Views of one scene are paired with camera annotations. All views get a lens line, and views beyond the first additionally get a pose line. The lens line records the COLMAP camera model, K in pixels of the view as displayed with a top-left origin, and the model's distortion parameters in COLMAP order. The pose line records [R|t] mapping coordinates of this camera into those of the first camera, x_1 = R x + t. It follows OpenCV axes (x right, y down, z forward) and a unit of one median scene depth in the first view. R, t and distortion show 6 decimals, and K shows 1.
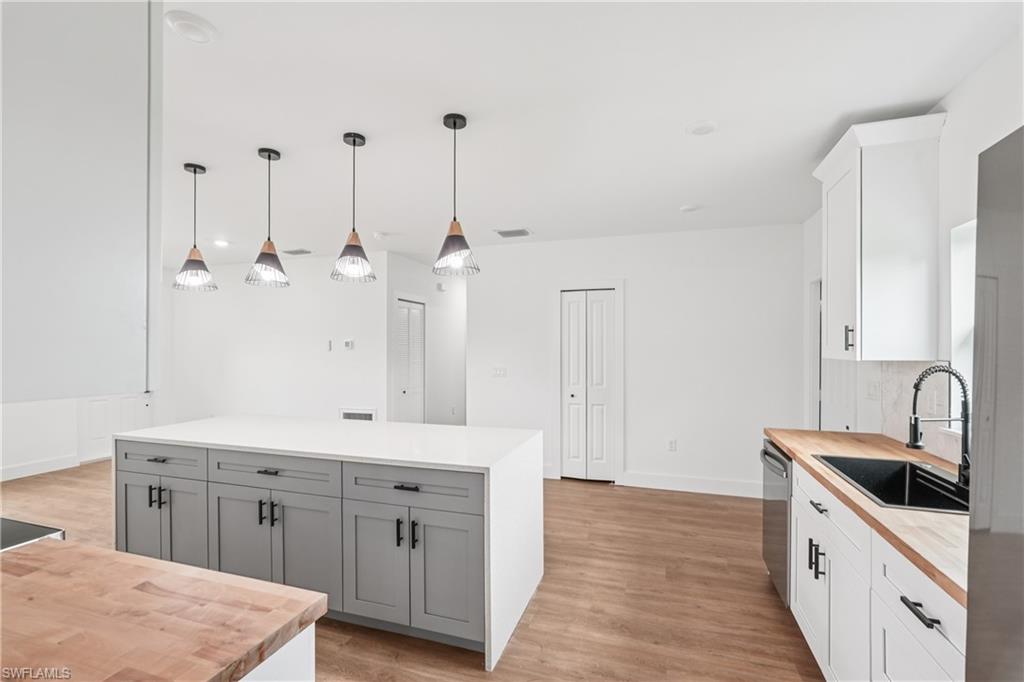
lens RADIAL K [[454.1, 0, 511.8], [0, 454.1, 344.0], [0, 0, 1]] dist [-0.002049, 0.000027]
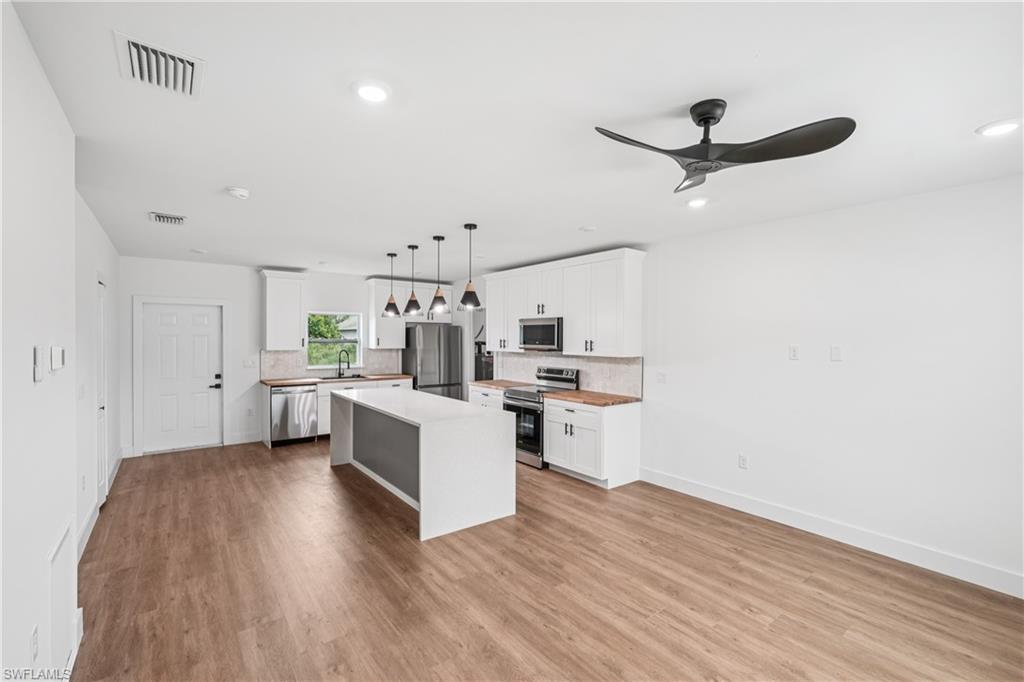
lens RADIAL K [[454.1, 0, 511.8], [0, 454.1, 344.0], [0, 0, 1]] dist [-0.002049, 0.000027]
pose [[-0.827067, -0.011101, 0.561994, -1.311902], [-0.008116, 0.999937, 0.007808, -0.024662], [-0.562045, 0.001897, -0.827104, 1.723984]]
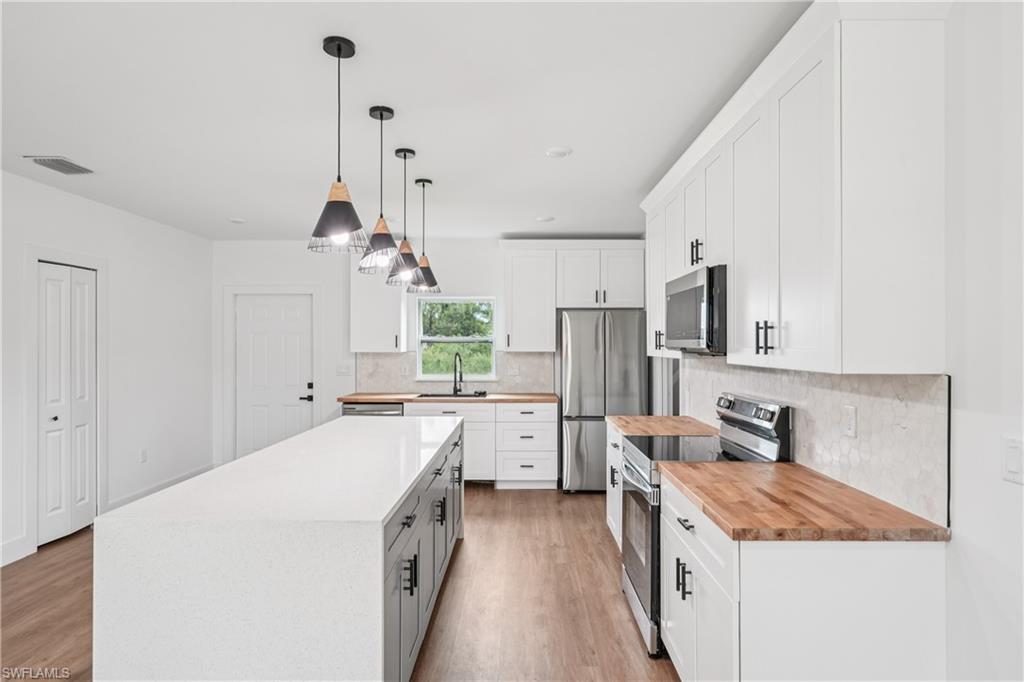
lens RADIAL K [[574.8, 0, 512.0], [0, 574.8, 341.0], [0, 0, 1]] dist [-0.000170, 0.000171]
pose [[-0.302854, 0.005925, 0.953018, -1.204032], [-0.006632, 0.999943, -0.008324, 0.001265], [-0.953014, -0.008841, -0.302798, 0.830620]]
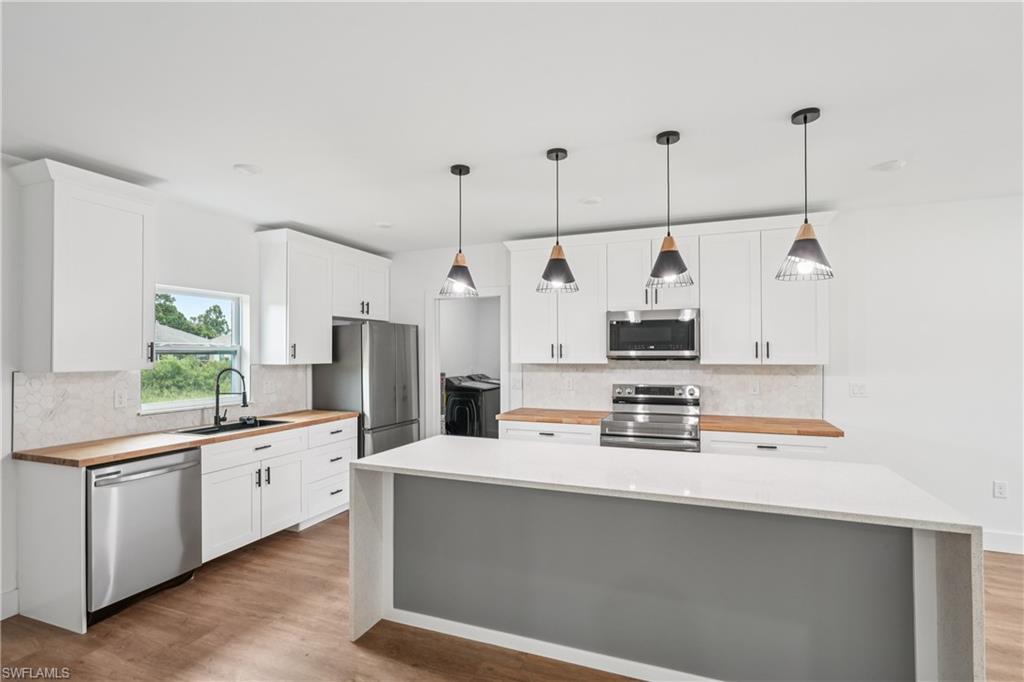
lens RADIAL K [[489.7, 0, 514.4], [0, 489.7, 349.1], [0, 0, 1]] dist [0.001949, 0.000755]
pose [[-0.998819, 0.006436, 0.048162, -0.214090], [0.005690, 0.999862, -0.015597, 0.002945], [-0.048256, -0.015304, -0.998718, 1.487295]]
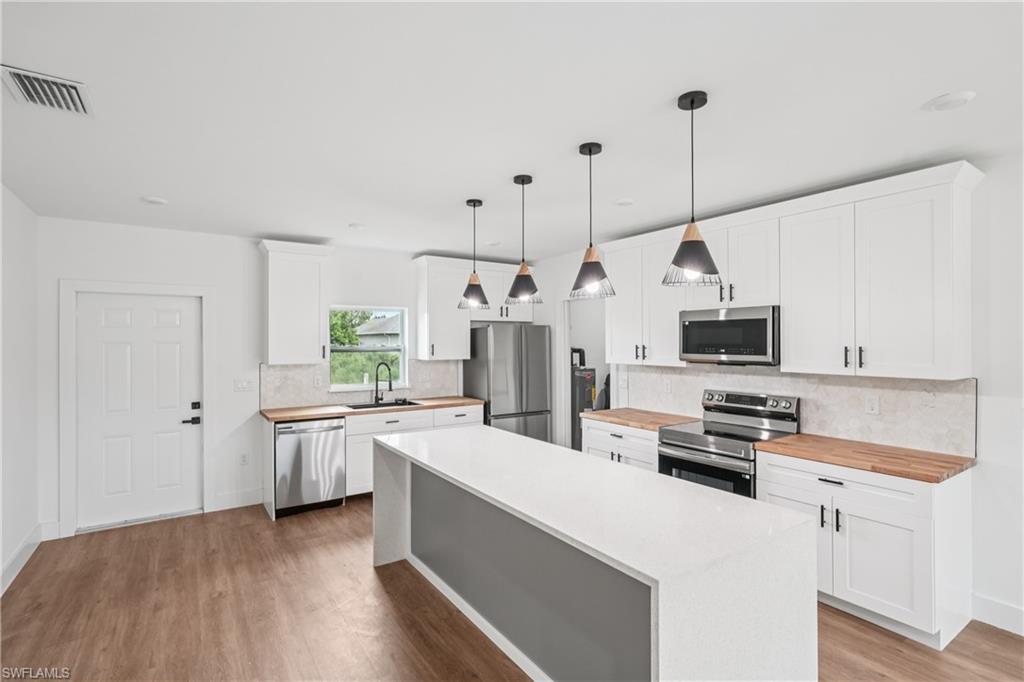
lens RADIAL K [[495.5, 0, 512.0], [0, 495.5, 341.0], [0, 0, 1]] dist [-0.000291, 0.000527]
pose [[-0.795602, 0.004125, 0.605805, -0.751052], [-0.000945, 0.999967, -0.008051, -0.028700], [-0.605818, -0.006978, -0.795572, 1.409373]]
